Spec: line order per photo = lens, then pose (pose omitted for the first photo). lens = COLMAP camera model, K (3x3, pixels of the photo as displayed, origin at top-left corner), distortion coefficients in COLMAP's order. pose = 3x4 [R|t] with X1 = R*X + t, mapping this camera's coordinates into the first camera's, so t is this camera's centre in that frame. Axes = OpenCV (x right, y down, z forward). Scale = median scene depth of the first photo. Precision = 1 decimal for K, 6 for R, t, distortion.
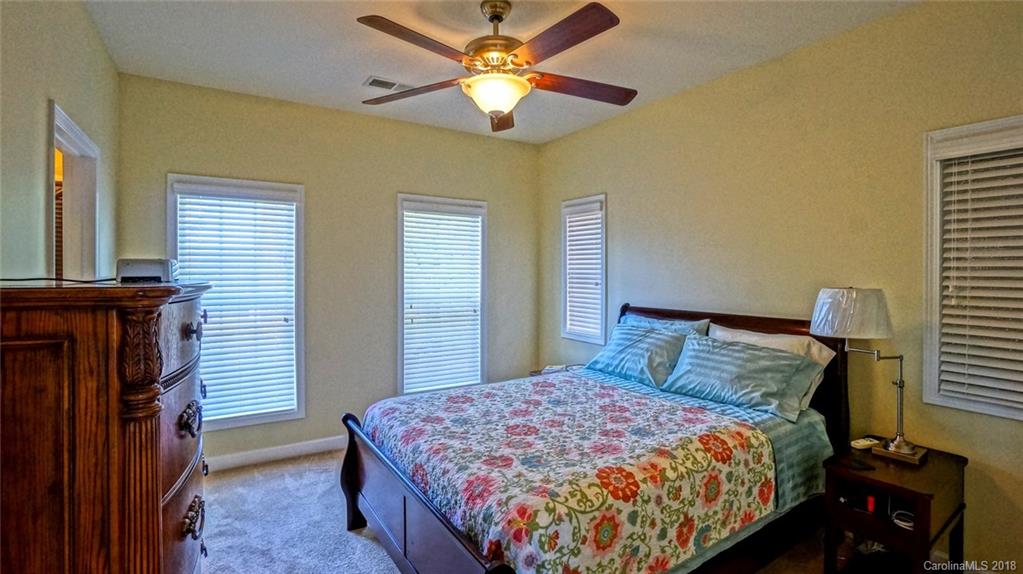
lens RADIAL K [[470.9, 0, 514.8], [0, 470.9, 267.7], [0, 0, 1]] dist [-0.048557, 0.015807]
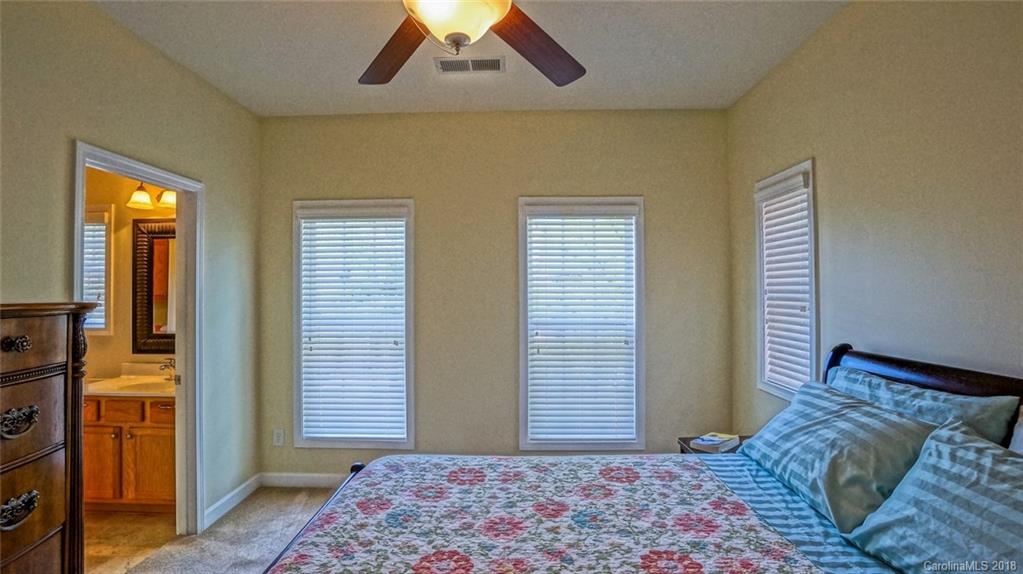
lens RADIAL K [[470.9, 0, 502.8], [0, 470.9, 283.3], [0, 0, 1]] dist [-0.048557, 0.015807]
pose [[0.820504, -0.015862, -0.571421, 0.278418], [0.010625, 0.999865, -0.012499, 0.007023], [0.571542, 0.004184, 0.820562, 0.403310]]
